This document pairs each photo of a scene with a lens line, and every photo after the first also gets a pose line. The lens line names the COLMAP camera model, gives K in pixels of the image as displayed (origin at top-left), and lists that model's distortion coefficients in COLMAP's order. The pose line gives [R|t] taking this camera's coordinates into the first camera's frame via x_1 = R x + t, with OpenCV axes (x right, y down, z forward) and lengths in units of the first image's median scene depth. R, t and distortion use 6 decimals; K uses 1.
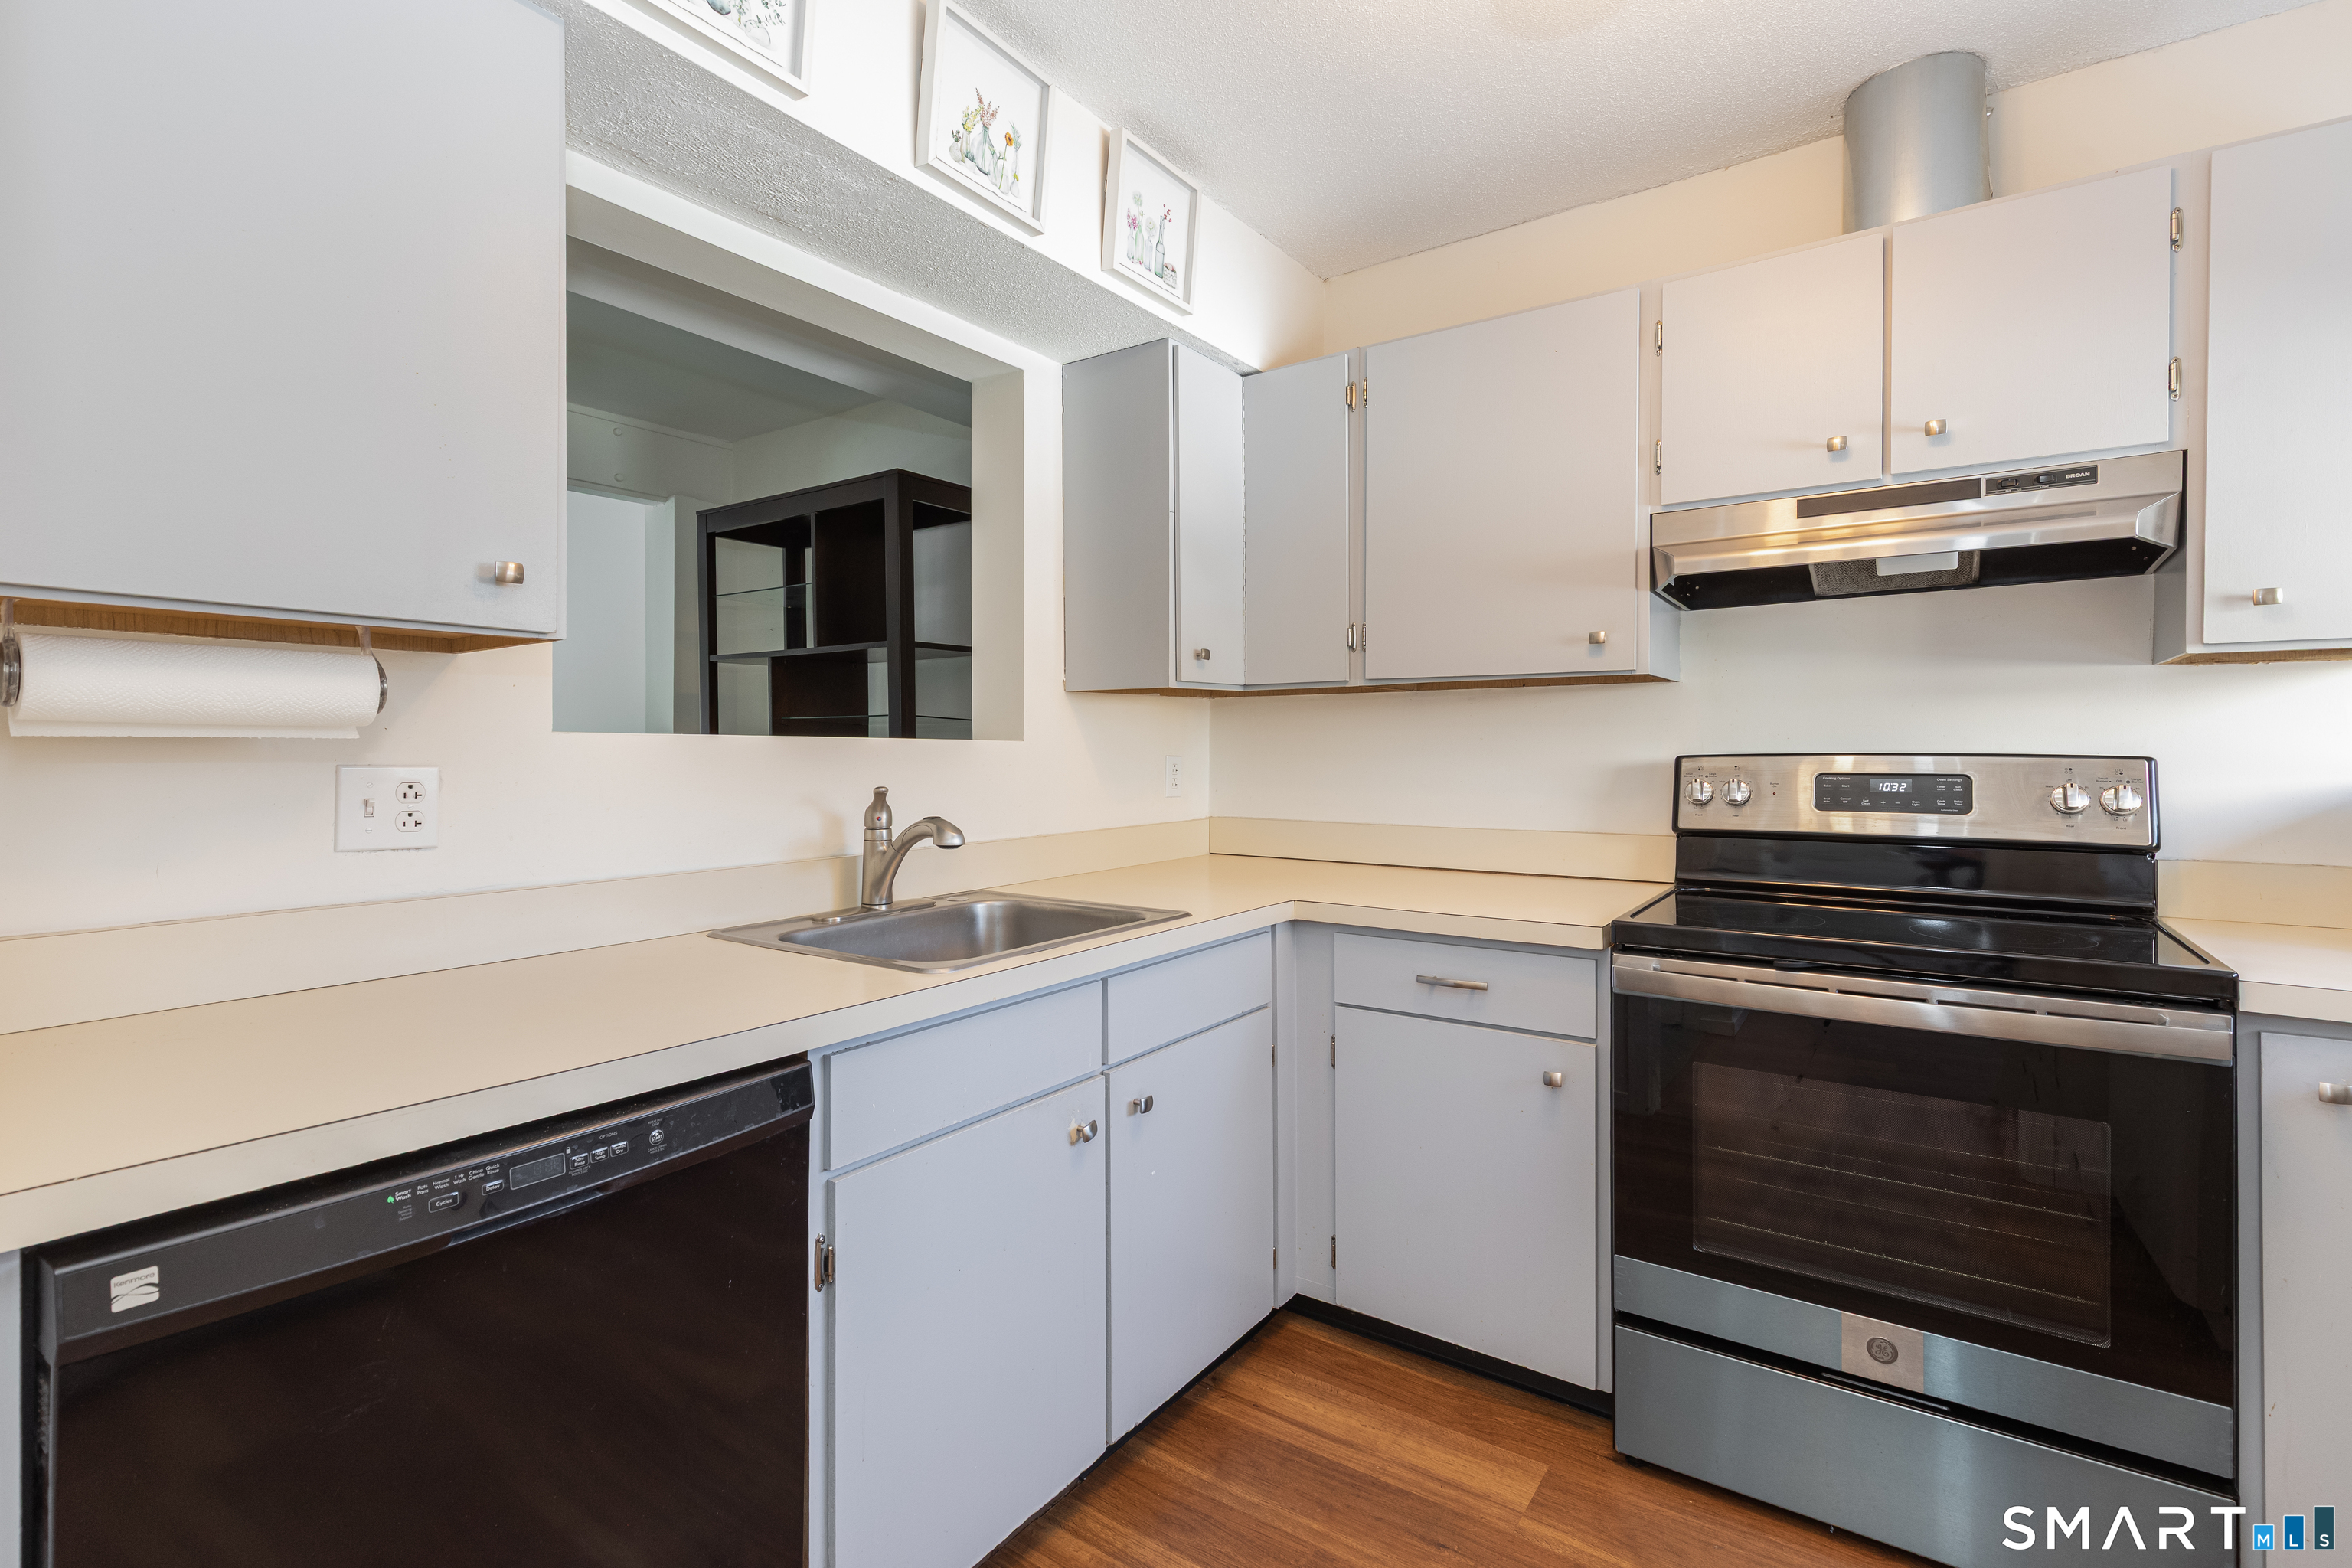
lens RADIAL K [[1084.7, 0, 1188.3], [0, 1084.7, 749.4], [0, 0, 1]] dist [0.002878, 0.000532]
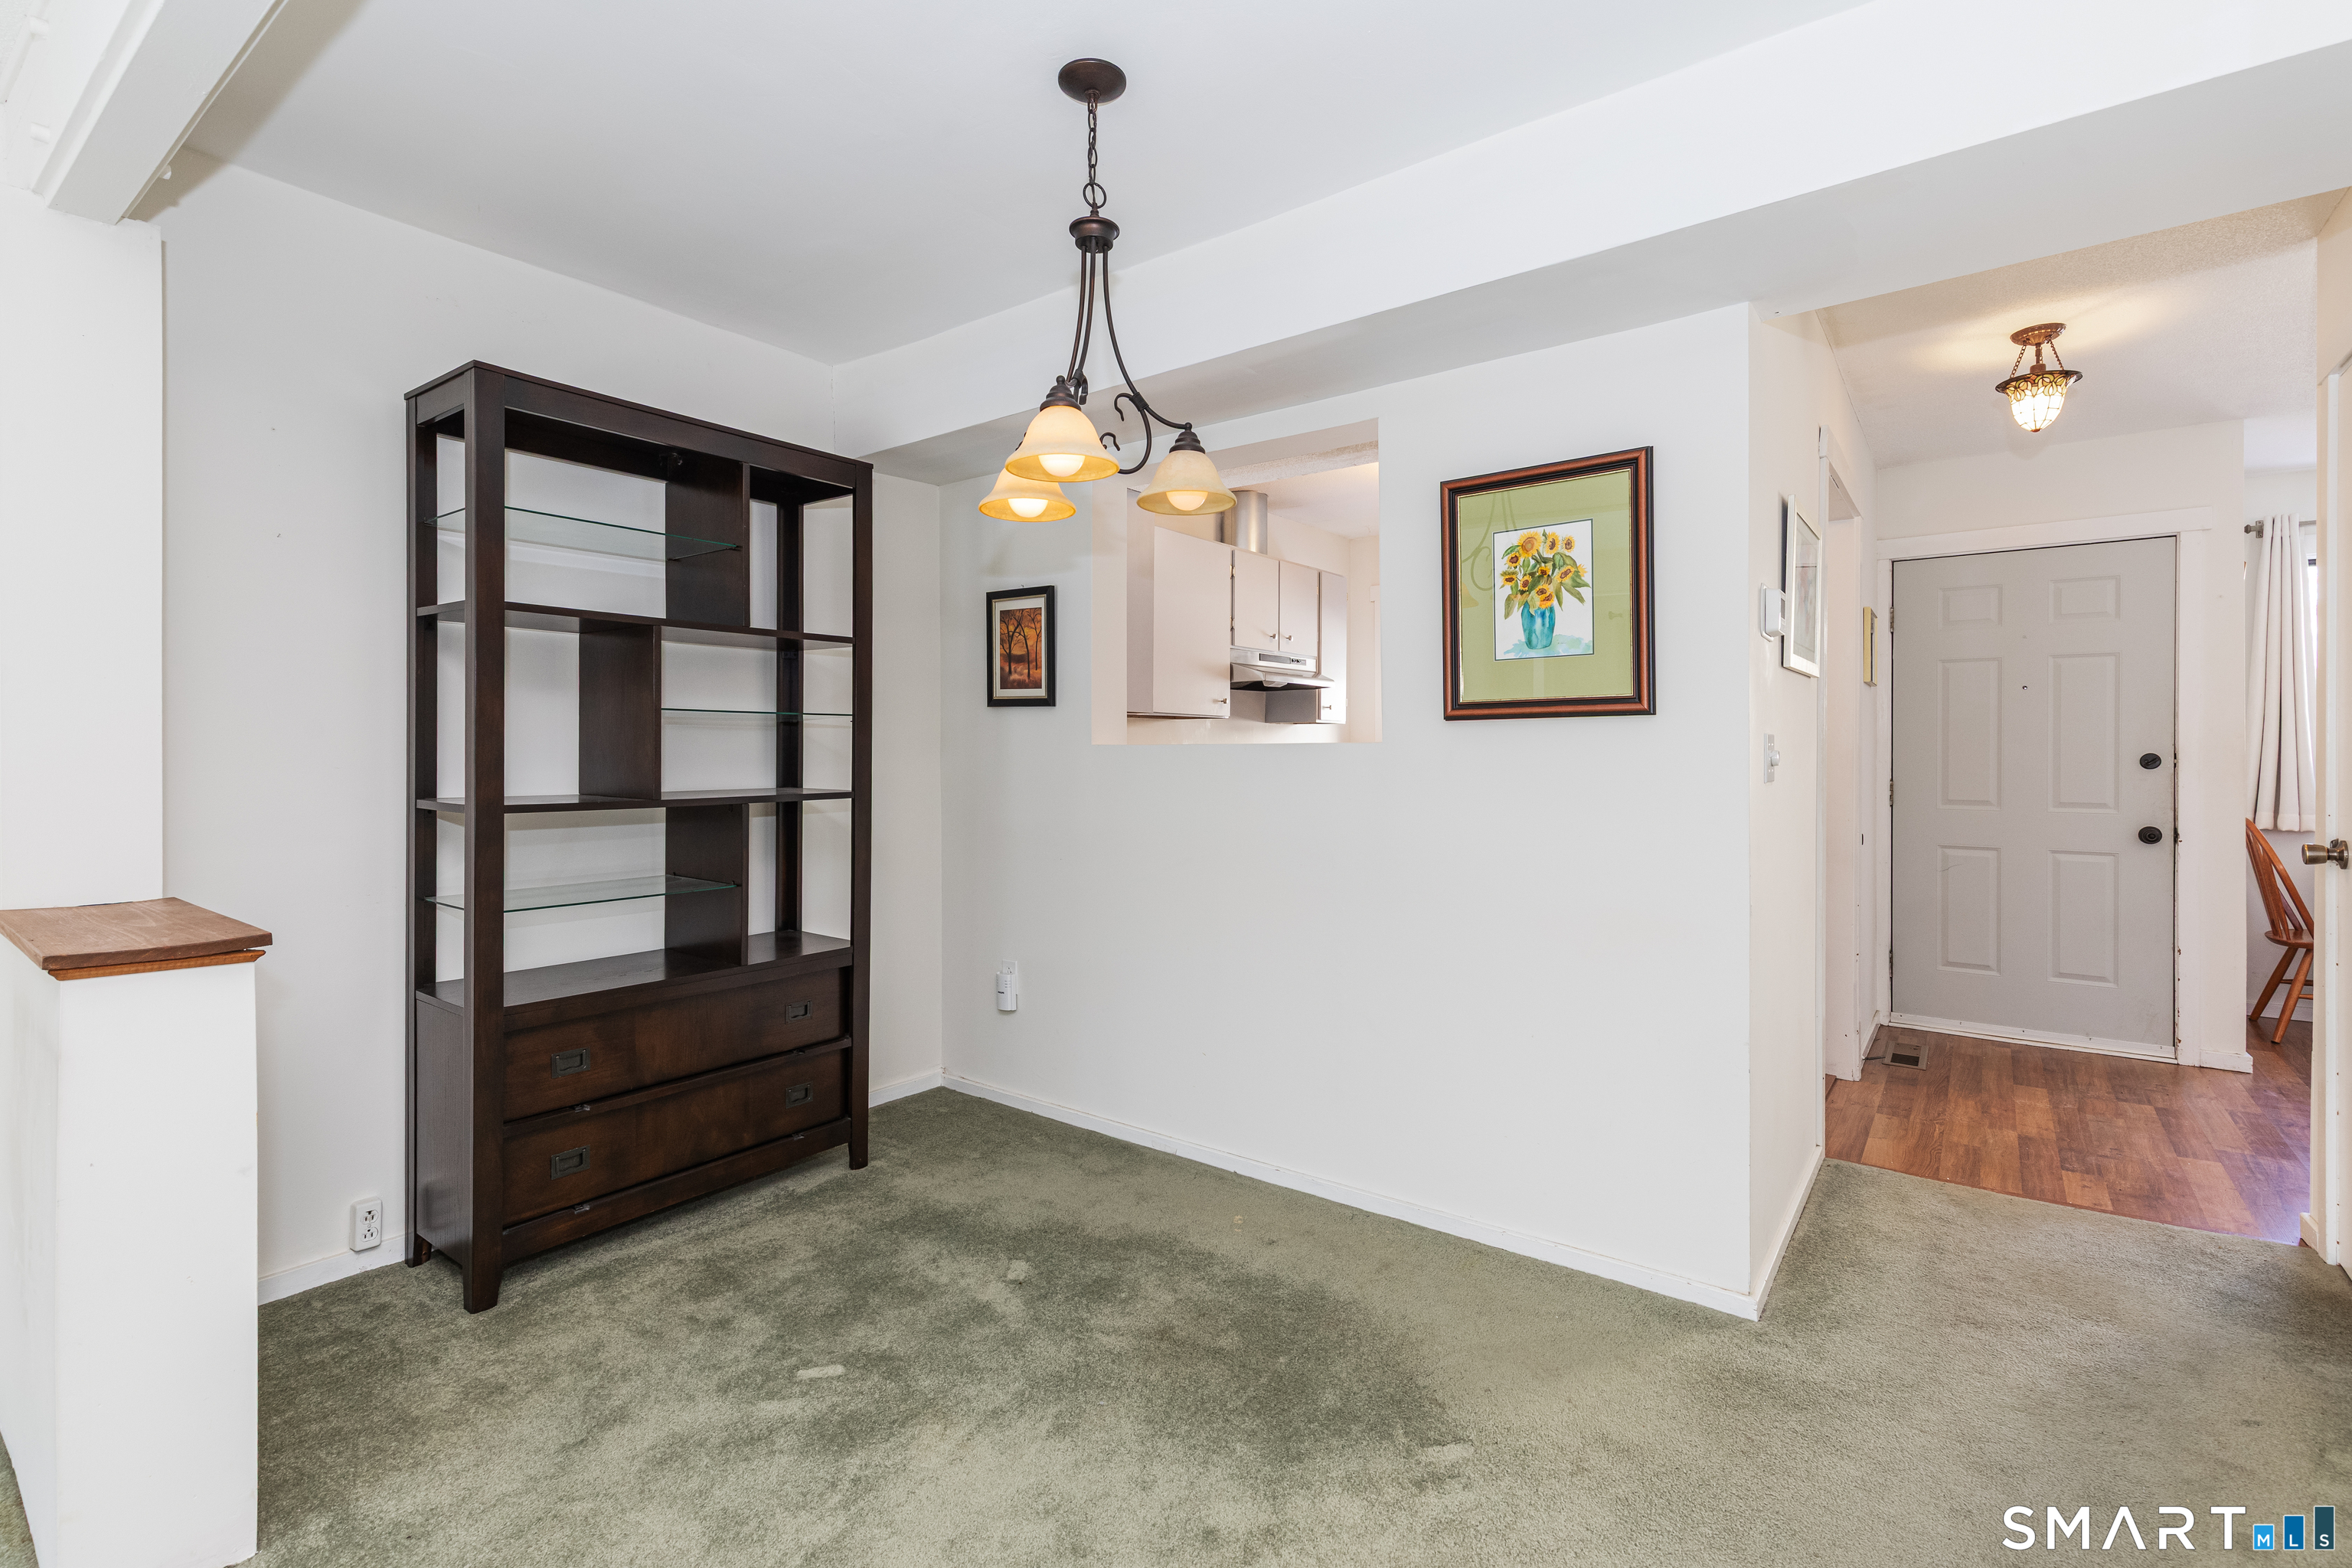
lens RADIAL K [[1084.2, 0, 1170.3], [0, 1084.2, 761.7], [0, 0, 1]] dist [0.002650, 0.000570]
pose [[0.050896, -0.007518, 0.998676, -1.938293], [-0.000855, 0.999971, 0.007571, 0.003963], [-0.998704, -0.001239, 0.050888, 1.055791]]
